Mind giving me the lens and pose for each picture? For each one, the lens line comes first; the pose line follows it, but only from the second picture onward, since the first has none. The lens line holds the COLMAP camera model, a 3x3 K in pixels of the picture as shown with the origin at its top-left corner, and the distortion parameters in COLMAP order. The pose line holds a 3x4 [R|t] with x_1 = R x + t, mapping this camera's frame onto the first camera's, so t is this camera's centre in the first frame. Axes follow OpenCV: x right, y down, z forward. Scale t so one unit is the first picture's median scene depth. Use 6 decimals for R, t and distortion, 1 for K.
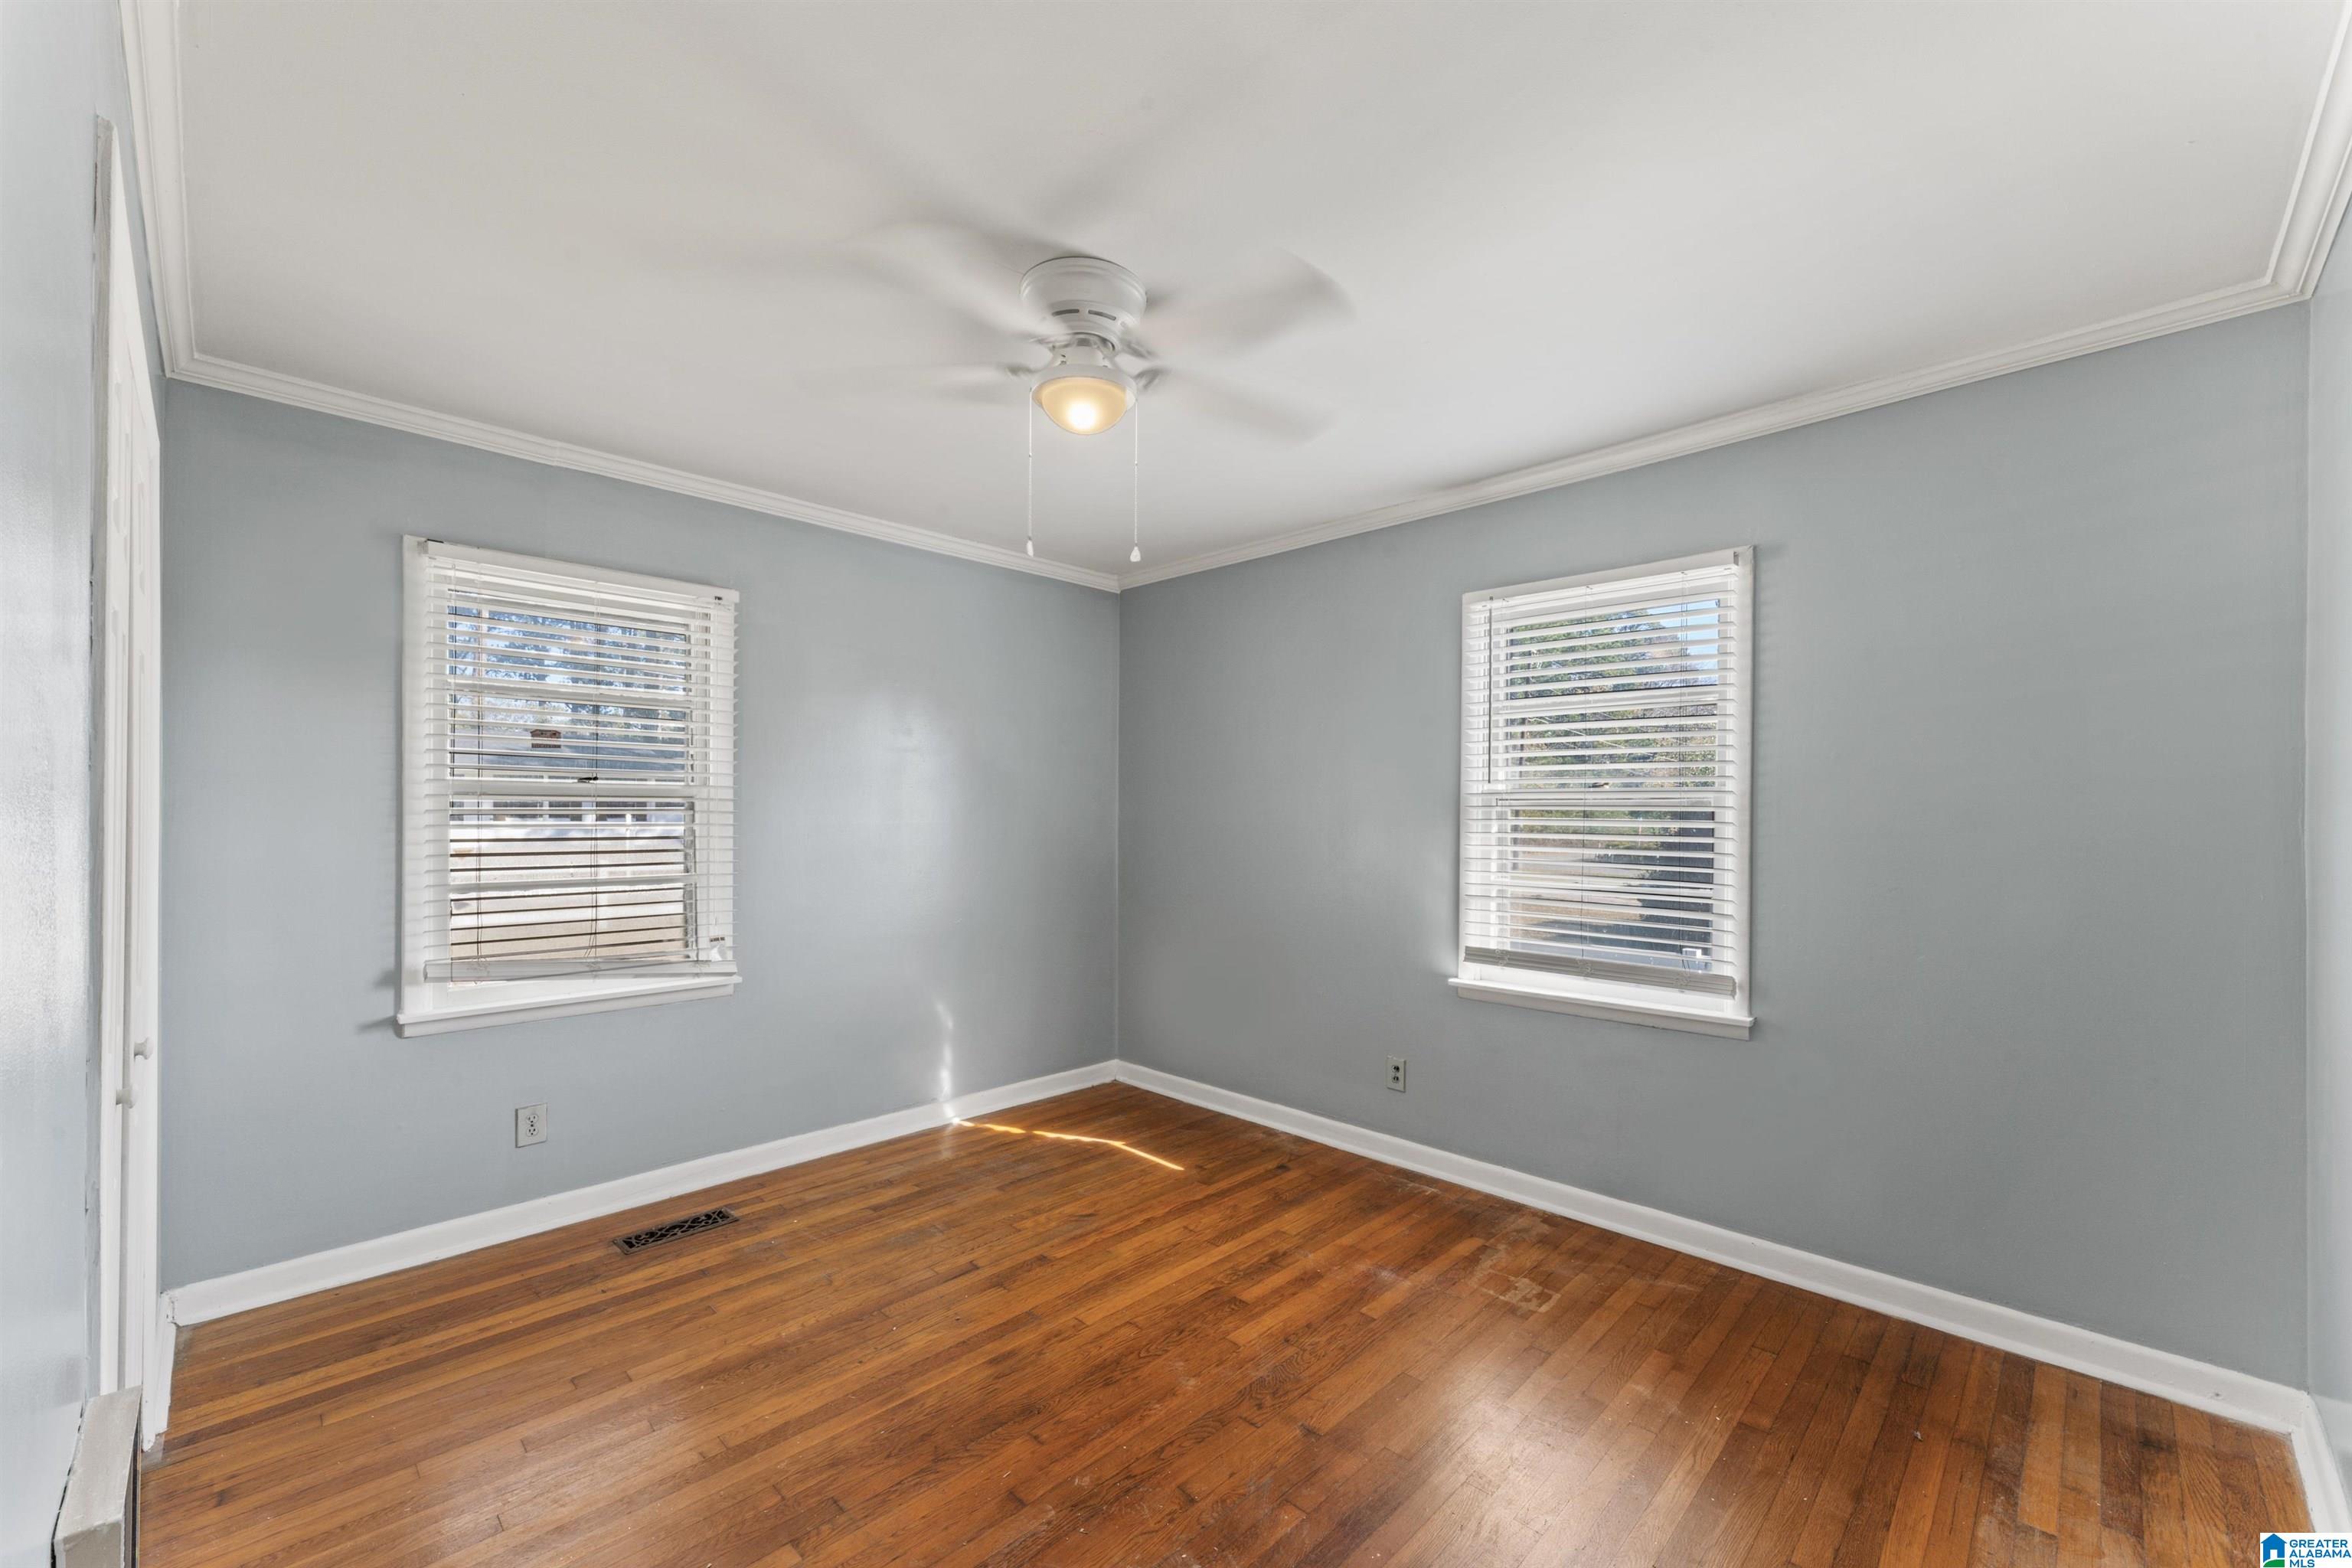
lens RADIAL K [[942.1, 0, 1191.6], [0, 942.1, 791.4], [0, 0, 1]] dist [-0.000570, -0.000019]
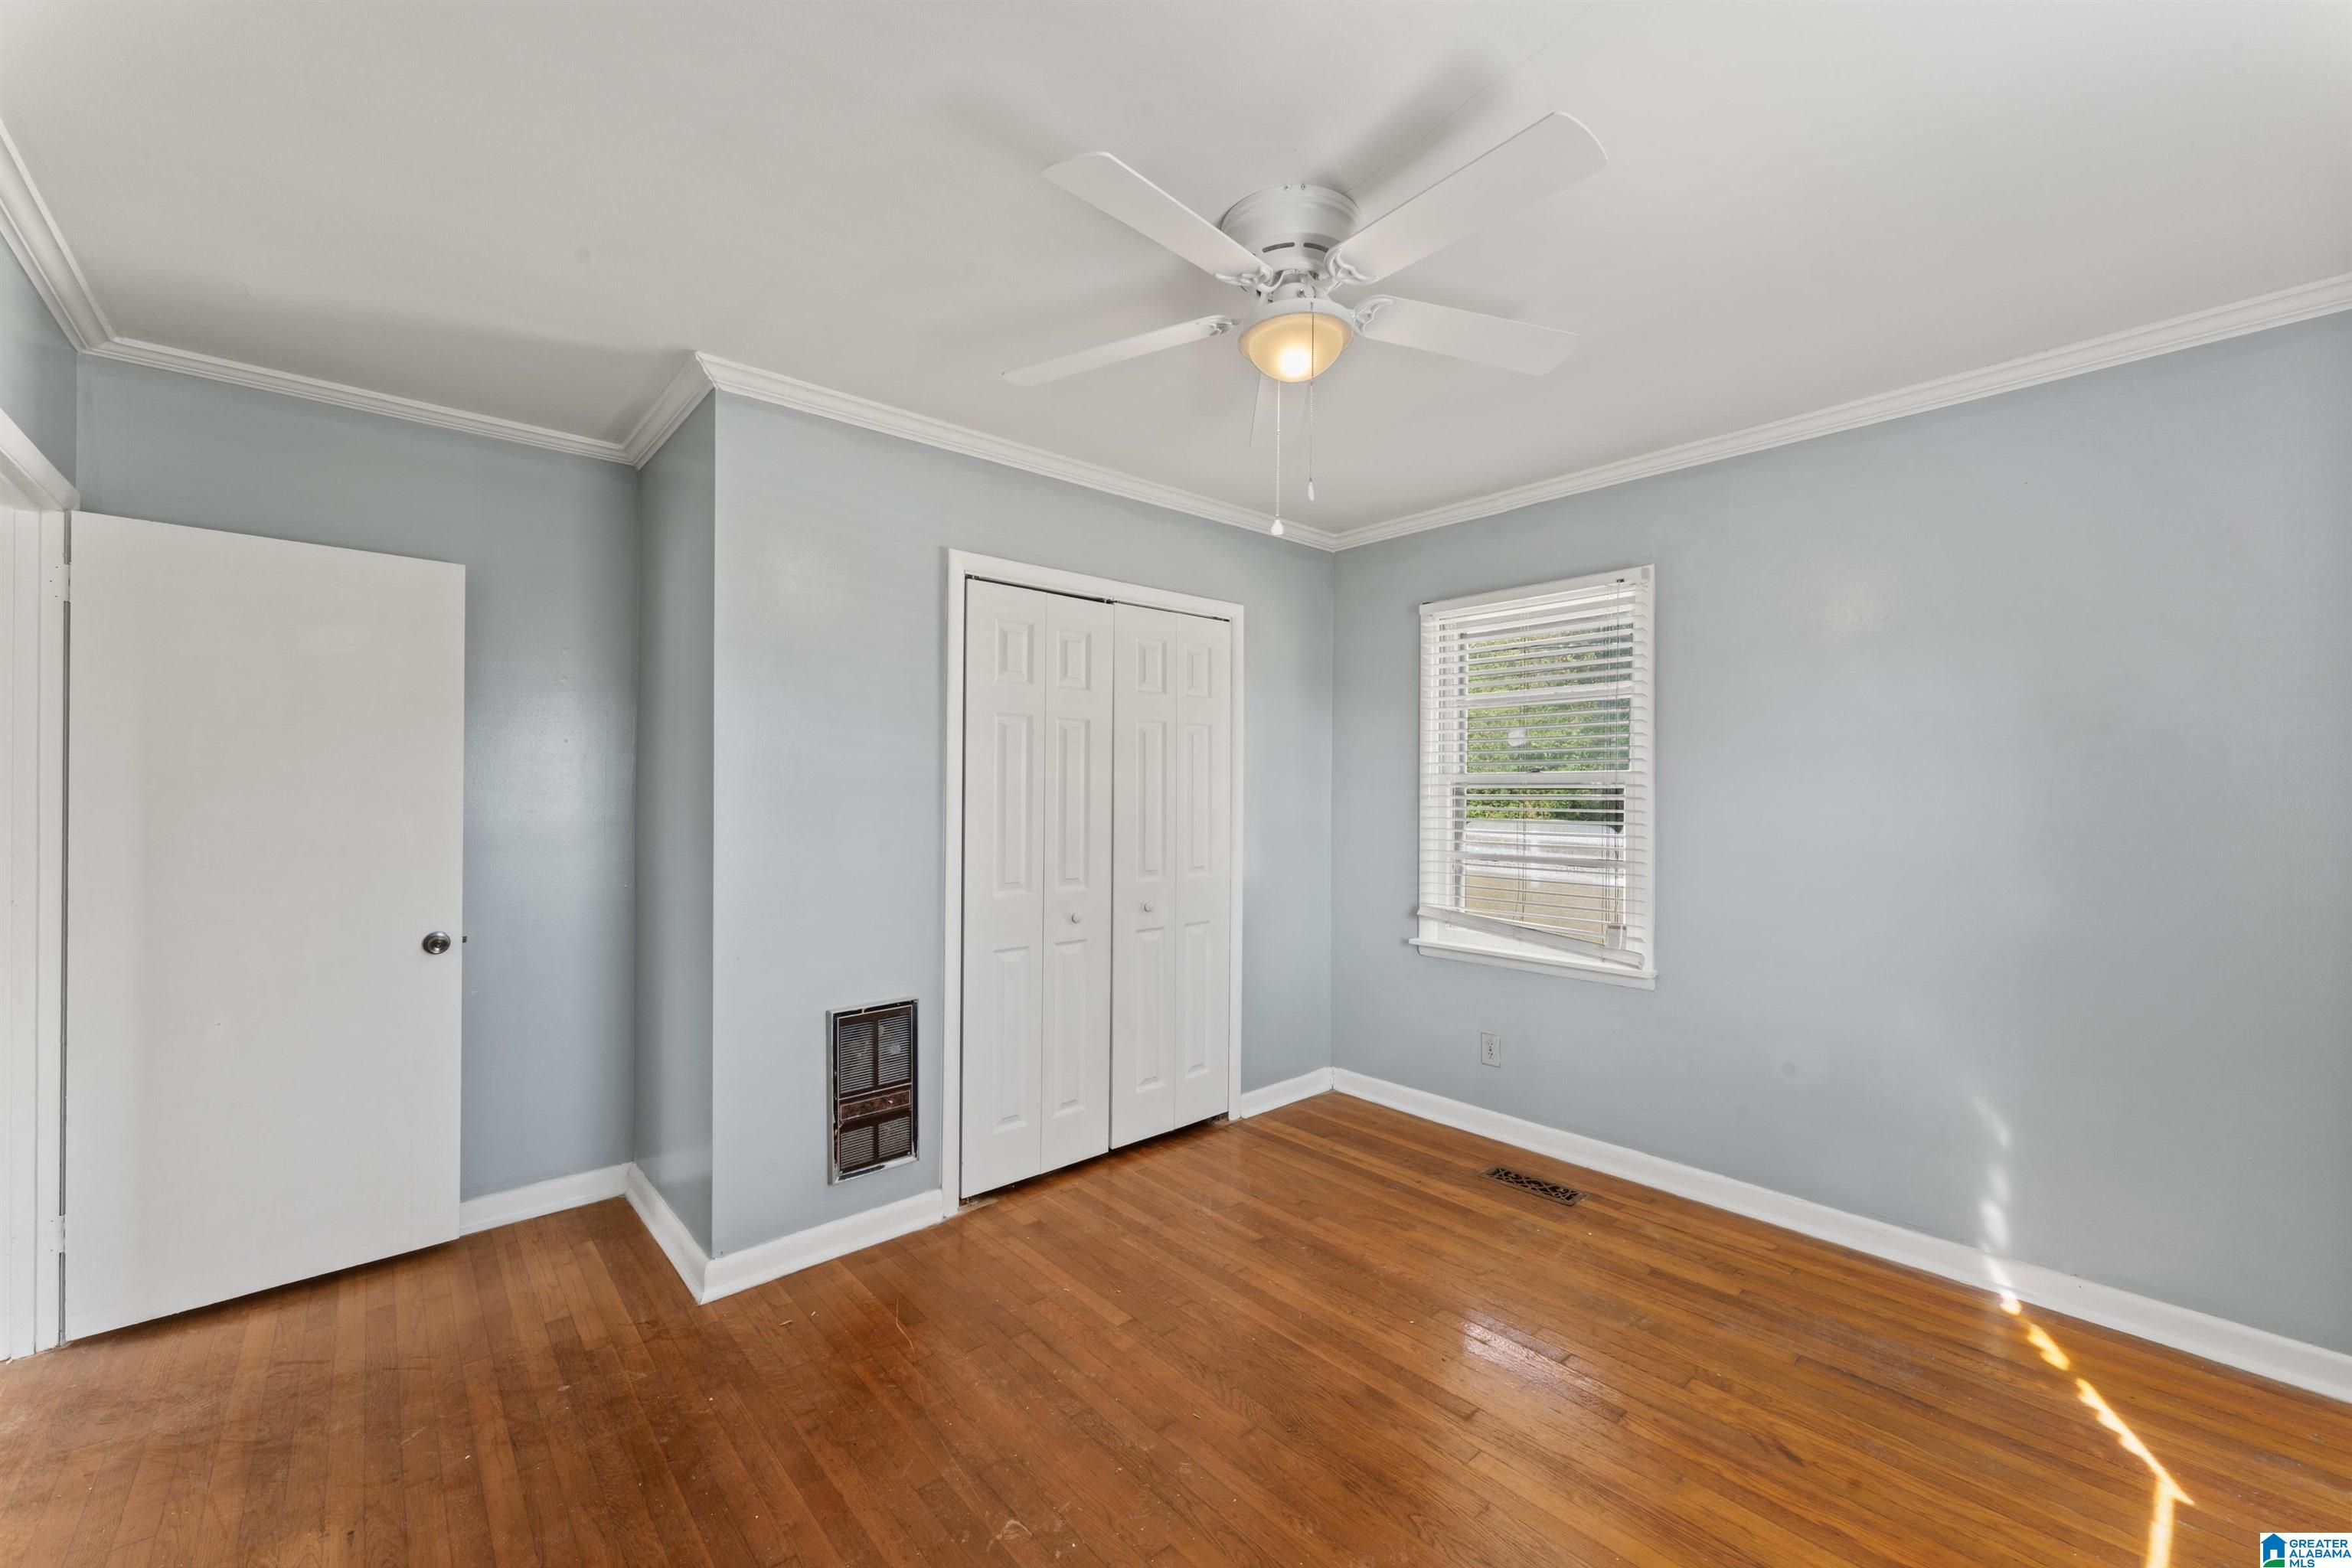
lens RADIAL K [[942.1, 0, 1191.6], [0, 942.1, 791.4], [0, 0, 1]] dist [-0.000570, -0.000019]
pose [[-0.069984, -0.003083, -0.997543, 0.568533], [0.017868, 0.999831, -0.004343, 0.010904], [0.997388, -0.018128, -0.069917, 0.699743]]
